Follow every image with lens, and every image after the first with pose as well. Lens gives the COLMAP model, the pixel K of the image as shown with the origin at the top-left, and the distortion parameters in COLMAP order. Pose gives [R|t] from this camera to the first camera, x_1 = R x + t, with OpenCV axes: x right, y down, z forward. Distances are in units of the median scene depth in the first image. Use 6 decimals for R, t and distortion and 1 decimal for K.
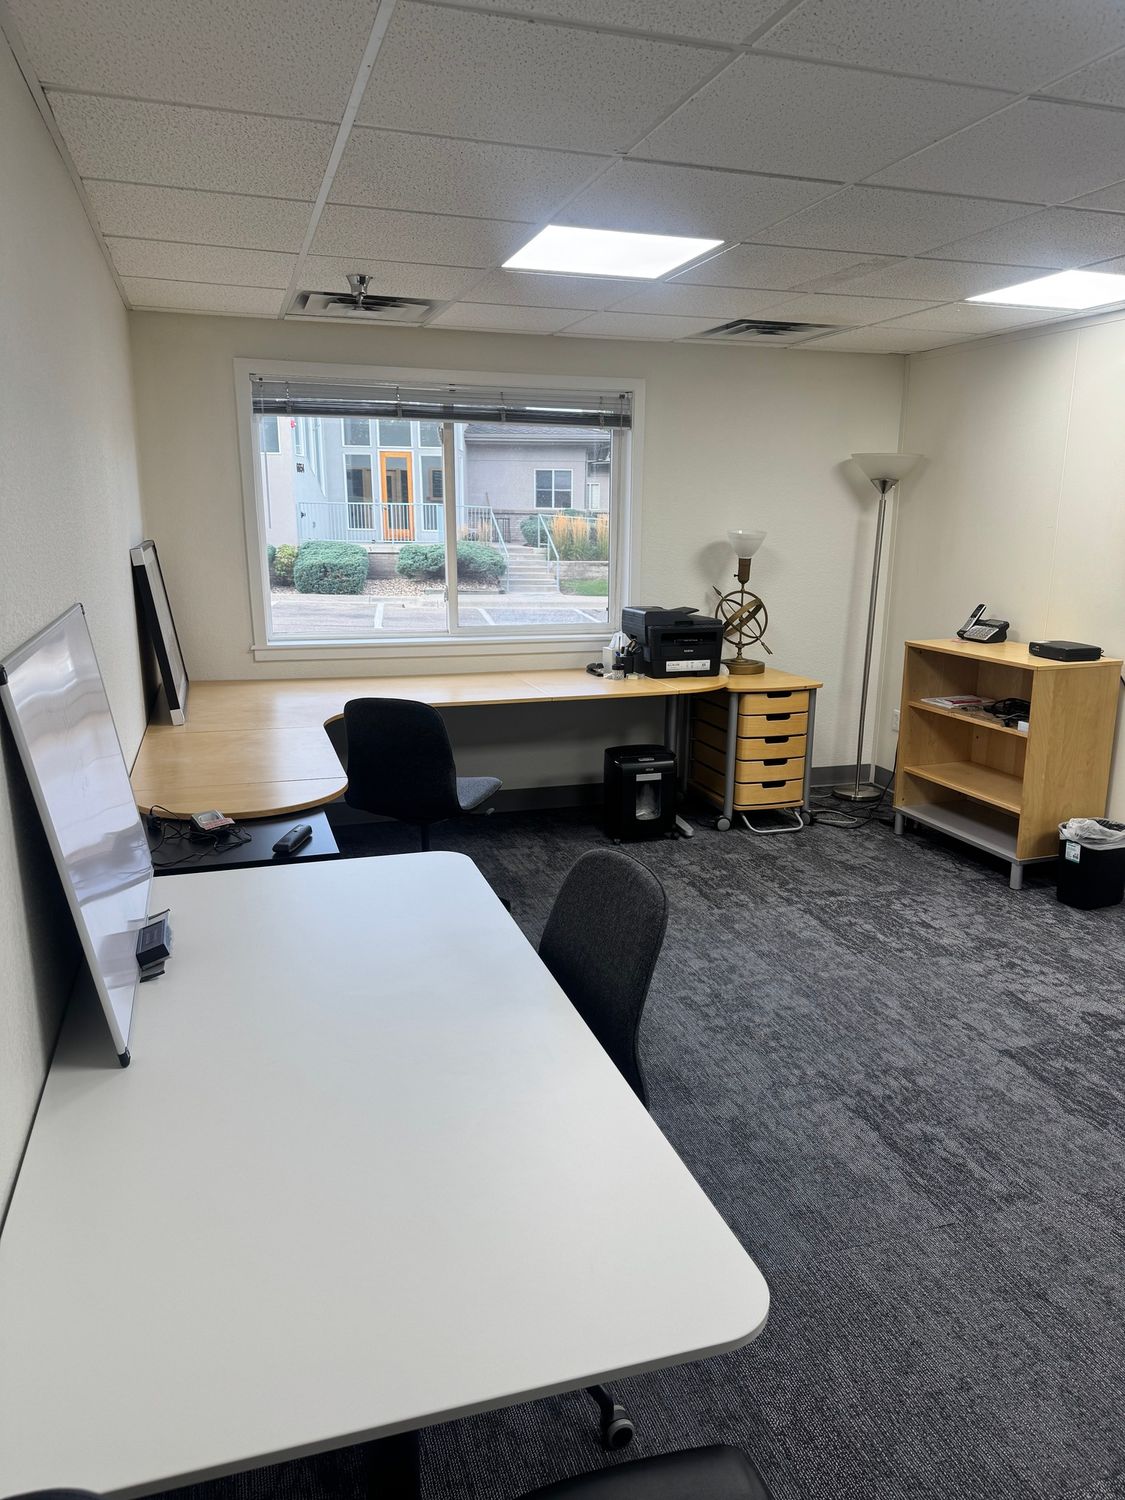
lens RADIAL K [[1042.0, 0, 570.0], [0, 1042.0, 756.4], [0, 0, 1]] dist [0.181158, -0.348164]
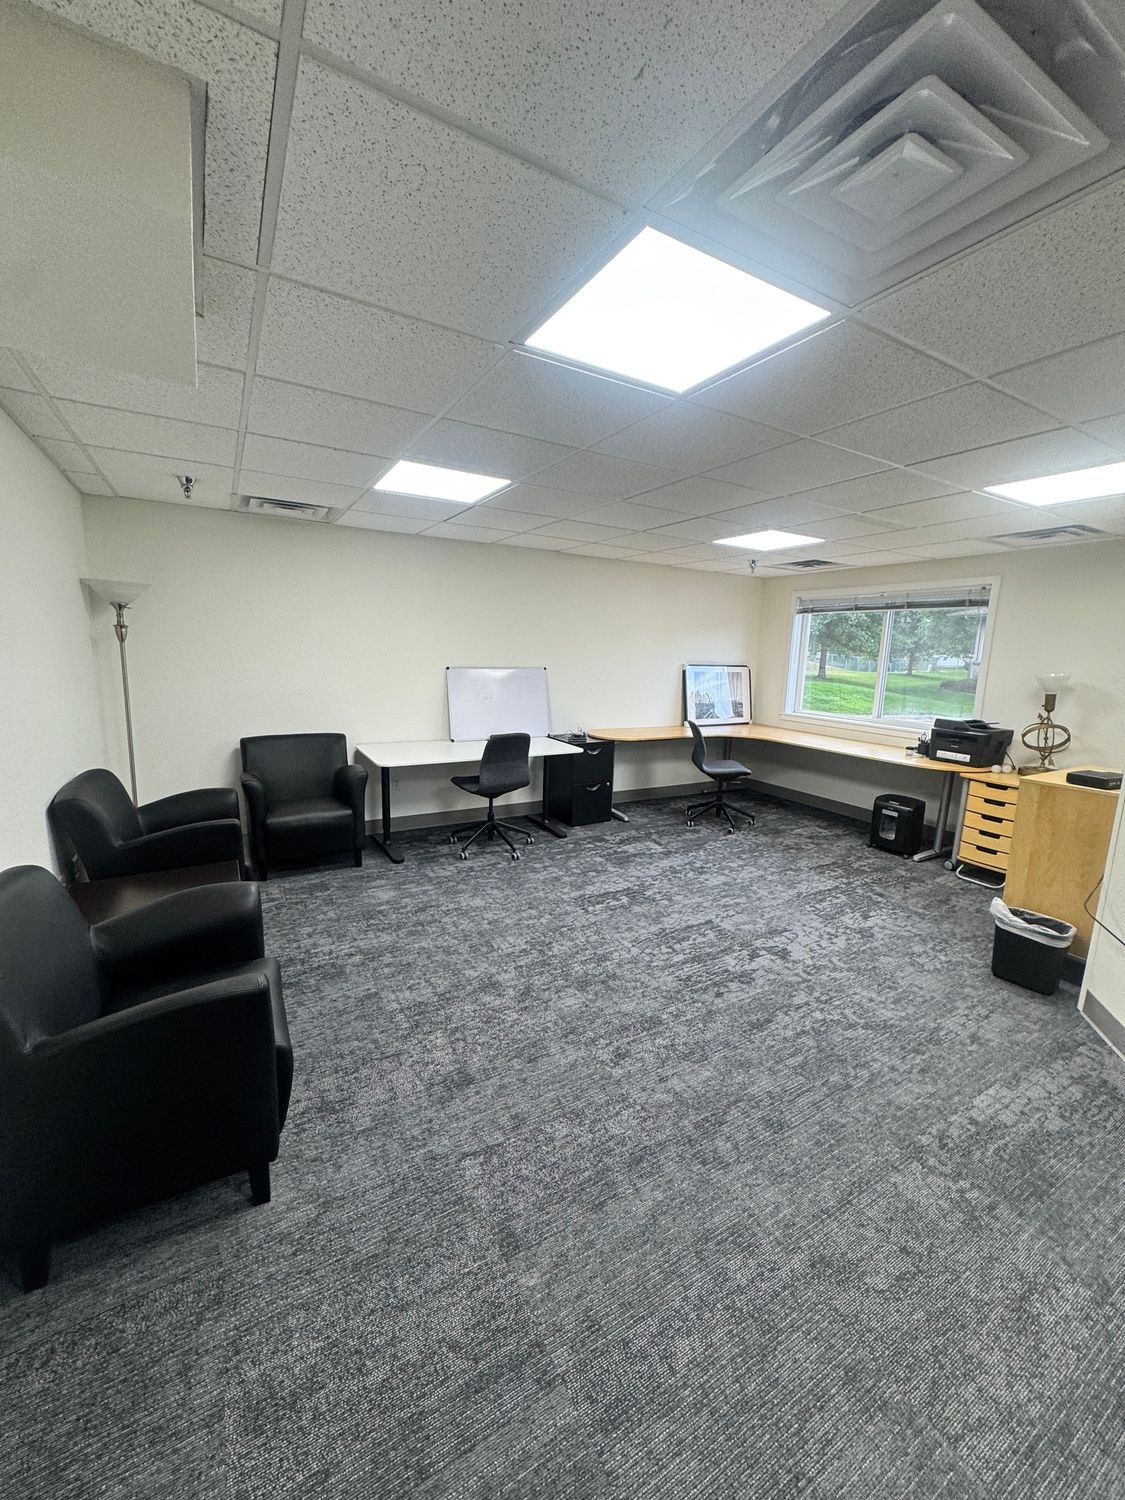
lens RADIAL K [[596.5, 0, 566.9], [0, 596.5, 748.4], [0, 0, 1]] dist [-0.001331, 0.001050]
pose [[0.212565, 0.160587, -0.963861, 0.954681], [-0.253015, 0.961808, 0.104446, -0.052960], [0.943822, 0.221669, 0.245078, 0.291832]]
